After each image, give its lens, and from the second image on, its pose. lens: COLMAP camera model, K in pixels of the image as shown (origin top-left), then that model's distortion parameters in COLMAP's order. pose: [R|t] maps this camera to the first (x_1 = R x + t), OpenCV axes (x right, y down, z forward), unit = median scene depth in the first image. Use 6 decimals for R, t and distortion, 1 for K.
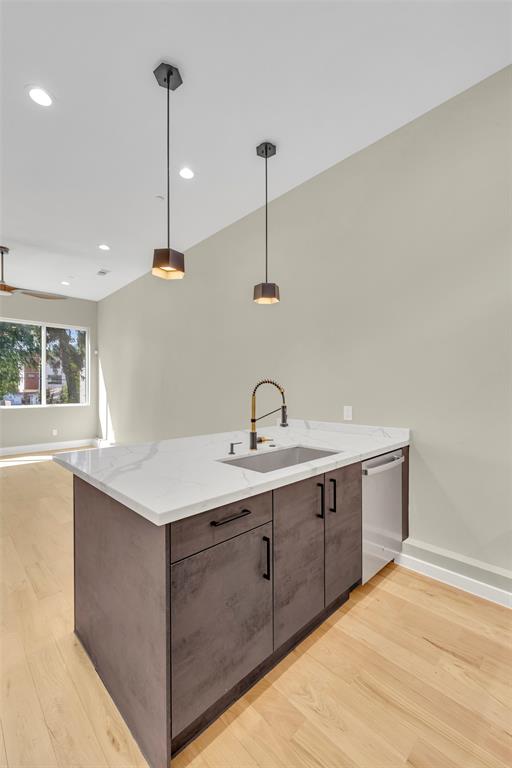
lens RADIAL K [[320.8, 0, 254.3], [0, 320.8, 389.0], [0, 0, 1]] dist [-0.001434, -0.000058]
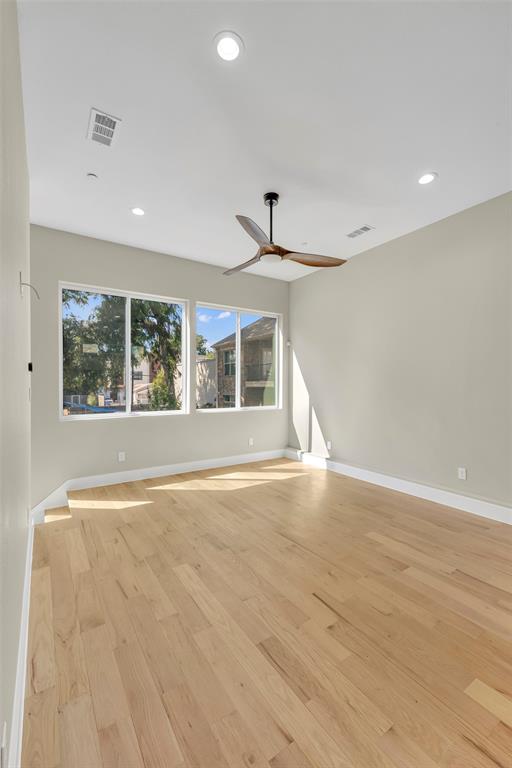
lens RADIAL K [[320.8, 0, 254.3], [0, 320.8, 389.0], [0, 0, 1]] dist [-0.001434, -0.000058]
pose [[0.988185, 0.009559, -0.152969, -0.455895], [-0.007774, 0.999895, 0.012264, -0.008676], [0.153070, -0.010930, 0.988155, 0.174414]]
